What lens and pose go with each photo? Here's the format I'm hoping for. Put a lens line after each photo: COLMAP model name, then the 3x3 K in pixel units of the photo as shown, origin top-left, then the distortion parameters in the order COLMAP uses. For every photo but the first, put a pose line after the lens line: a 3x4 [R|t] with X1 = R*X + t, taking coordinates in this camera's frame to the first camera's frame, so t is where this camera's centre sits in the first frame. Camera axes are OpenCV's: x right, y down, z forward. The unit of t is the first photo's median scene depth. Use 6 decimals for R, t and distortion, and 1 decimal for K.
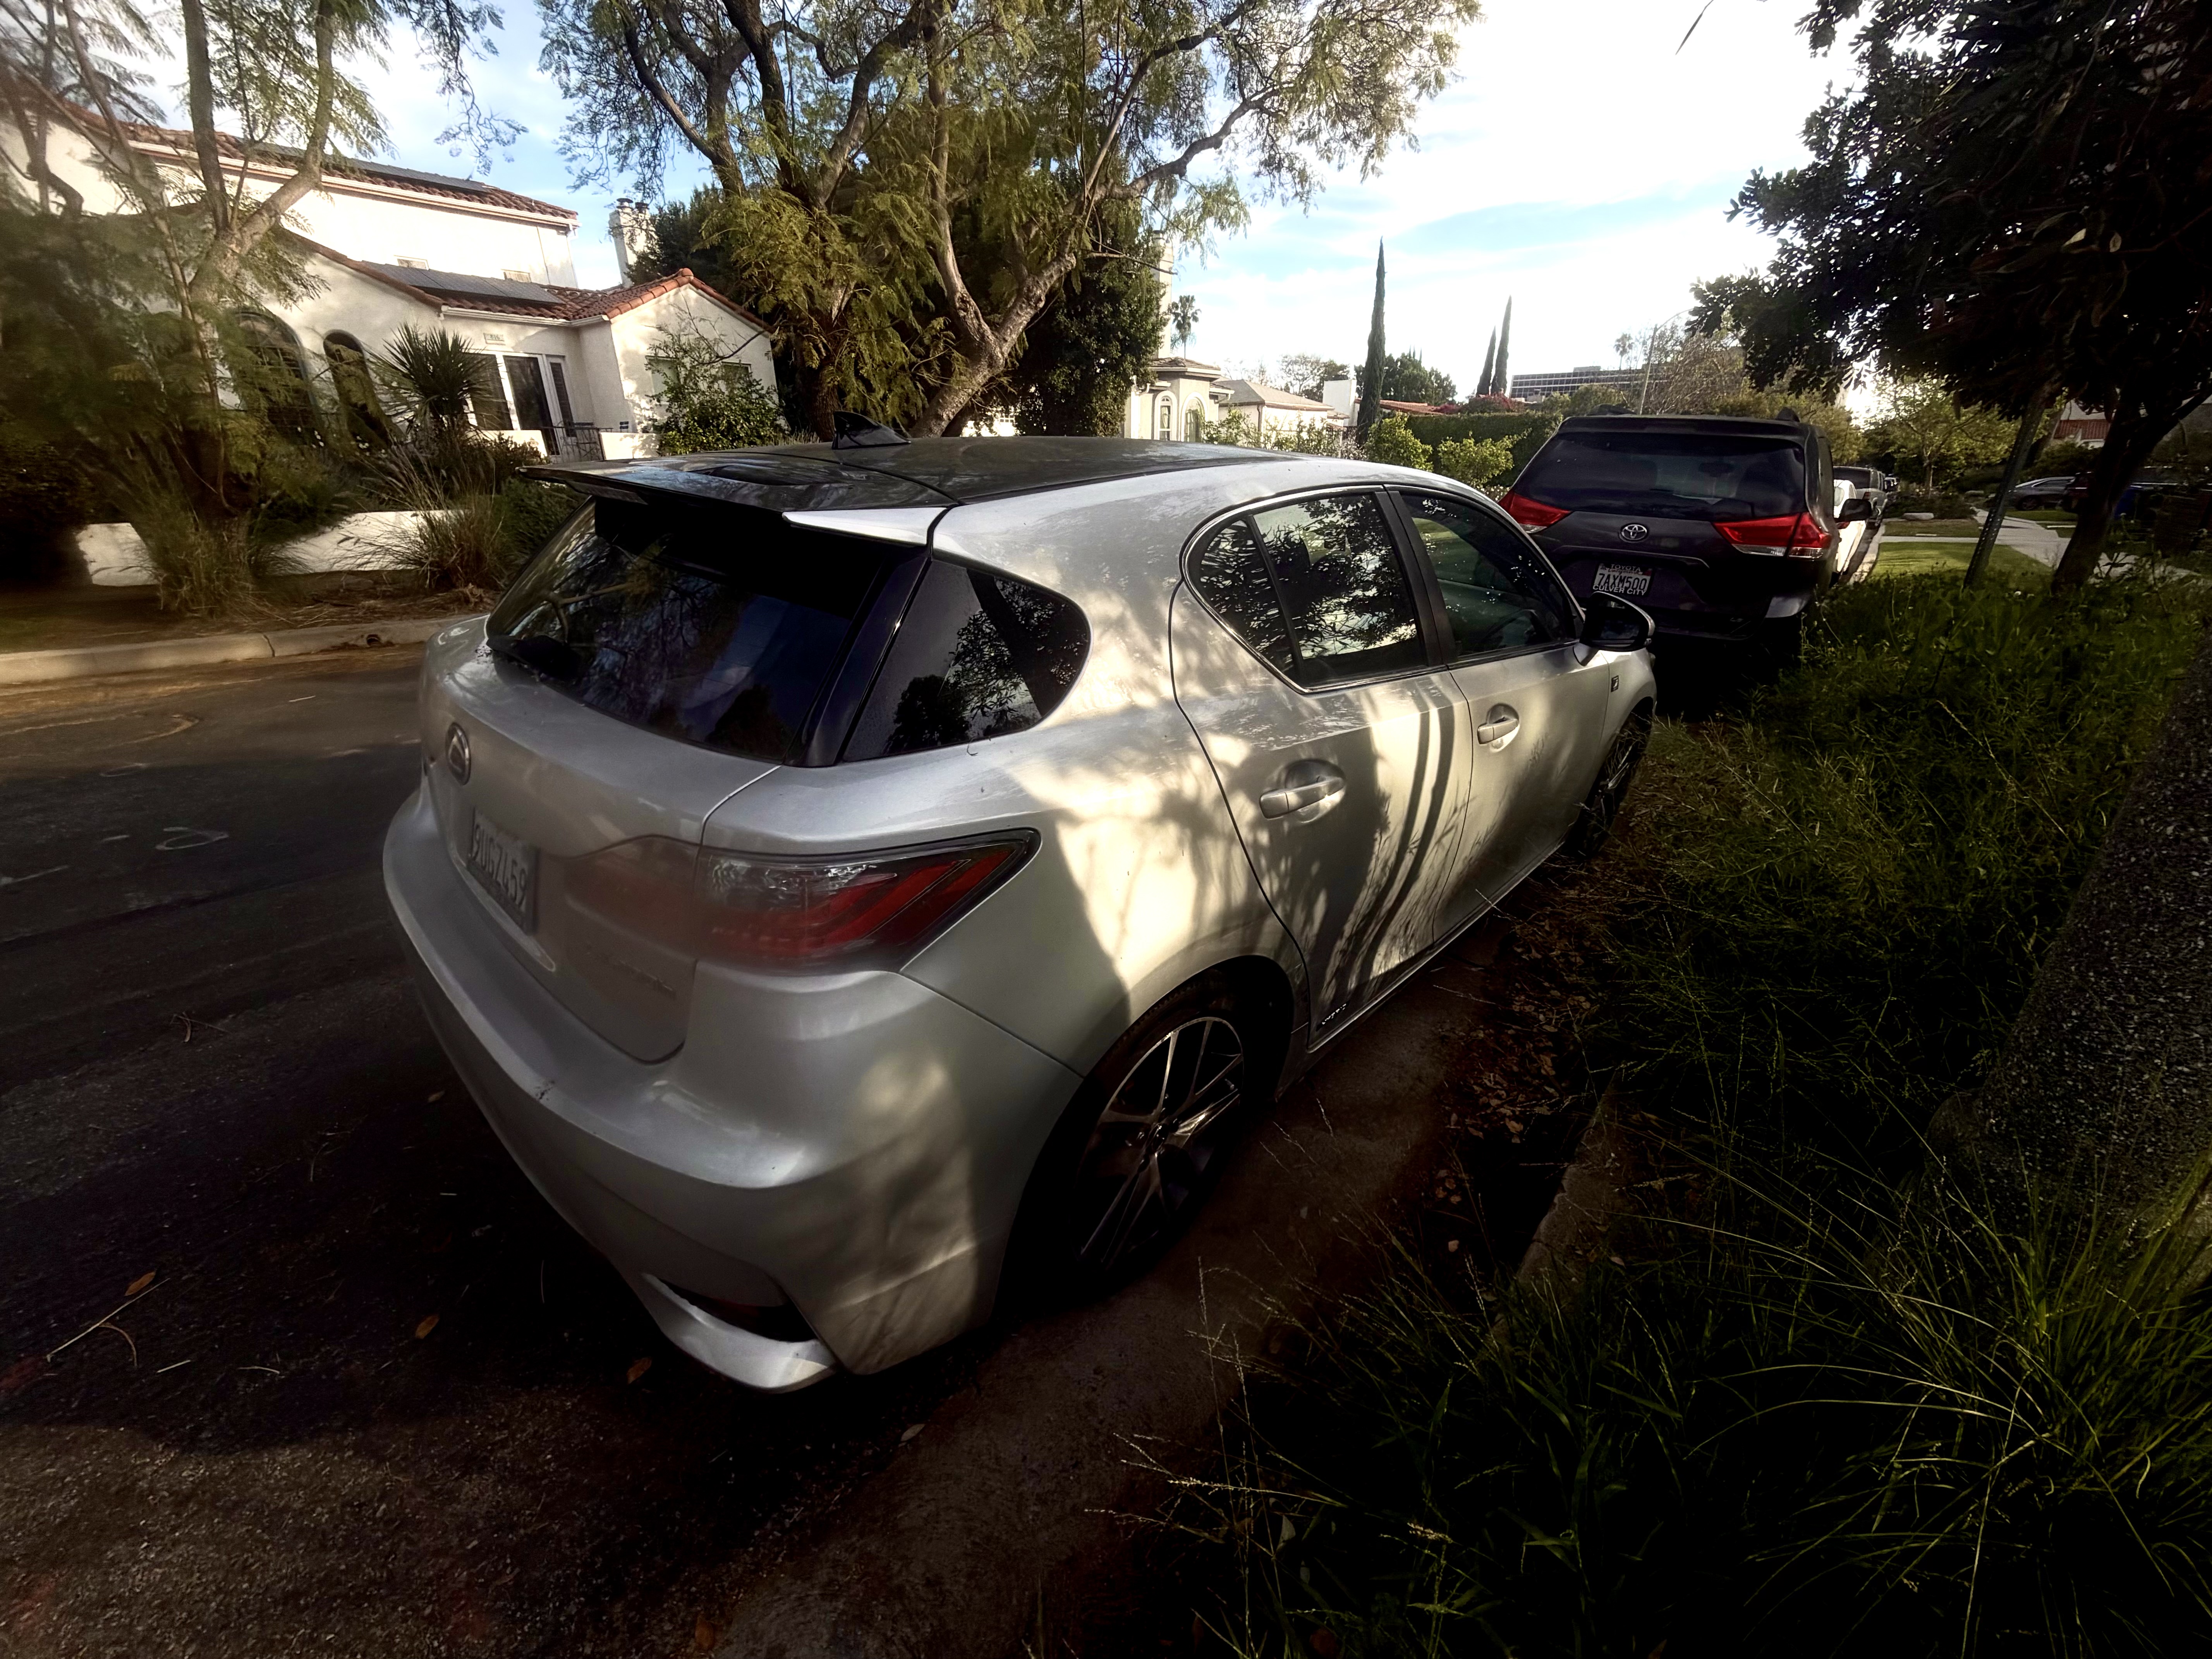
lens RADIAL K [[885.7, 0, 1101.1], [0, 885.7, 831.7], [0, 0, 1]] dist [0.002660, 0.000336]
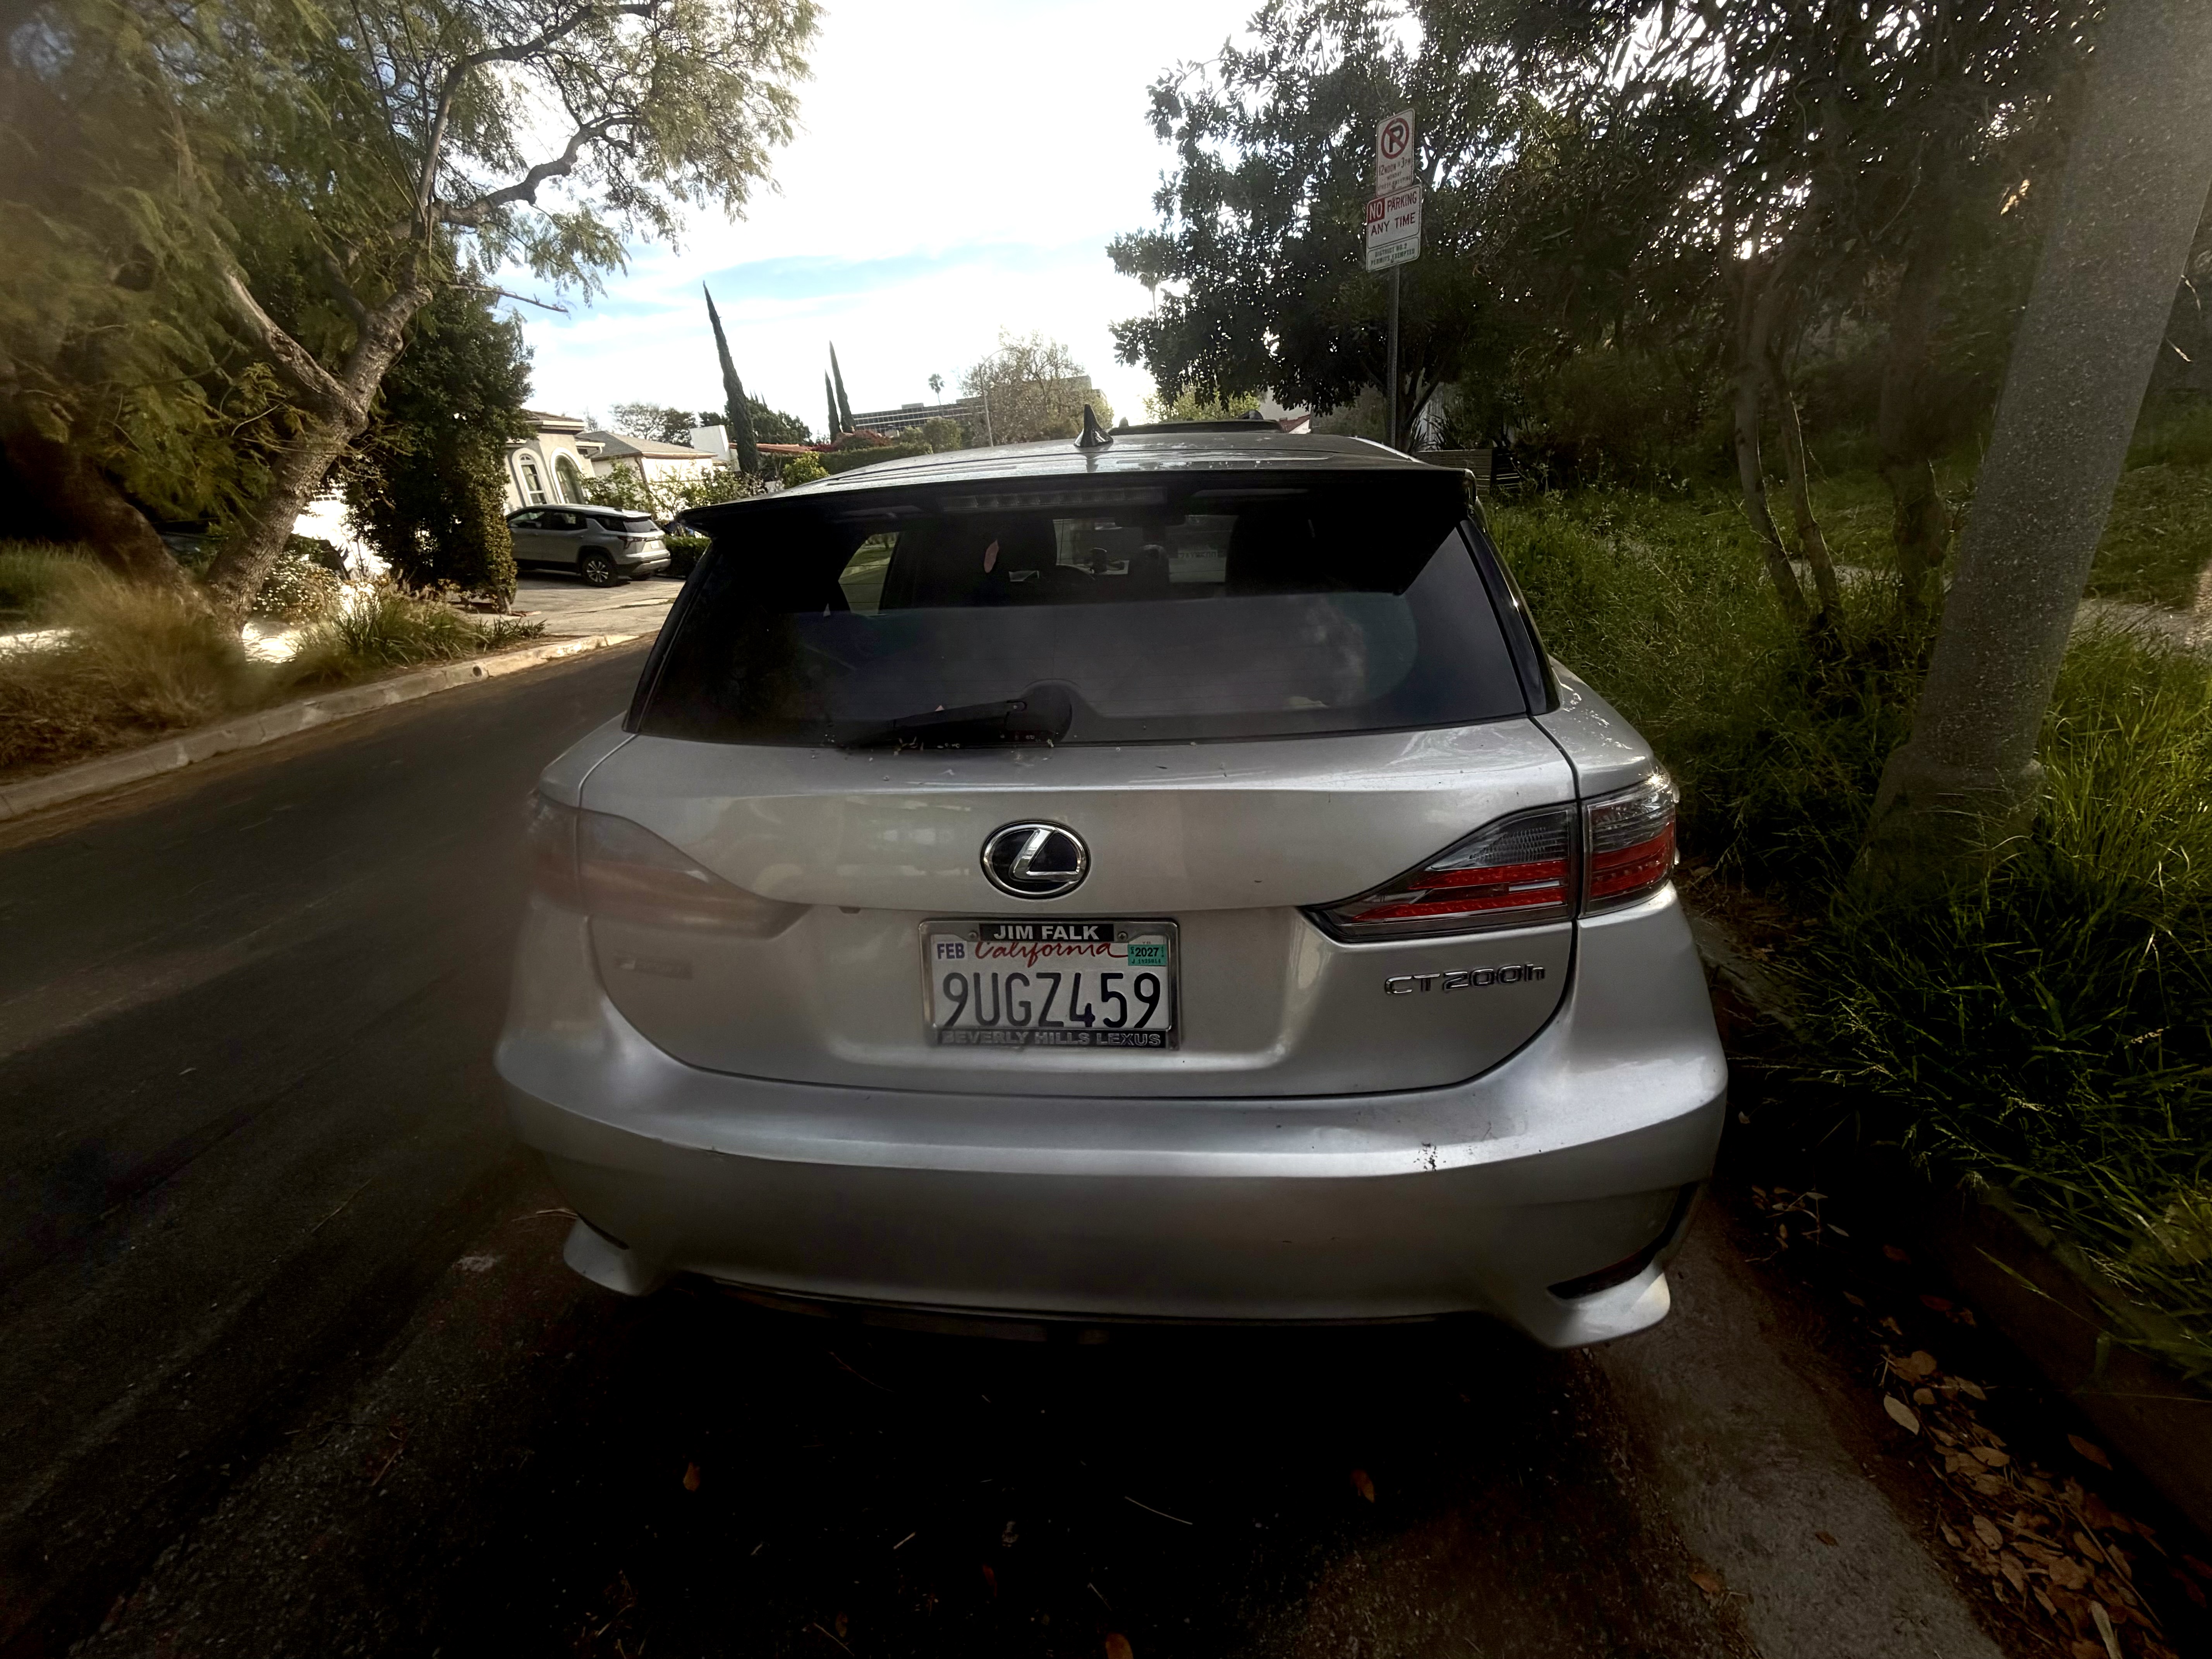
lens RADIAL K [[885.7, 0, 1104.4], [0, 885.7, 835.6], [0, 0, 1]] dist [0.002660, 0.000336]
pose [[0.792382, -0.303661, 0.529075, -0.106118], [0.322623, 0.944686, 0.059016, -0.013399], [-0.517731, 0.123929, 0.846520, 0.034400]]
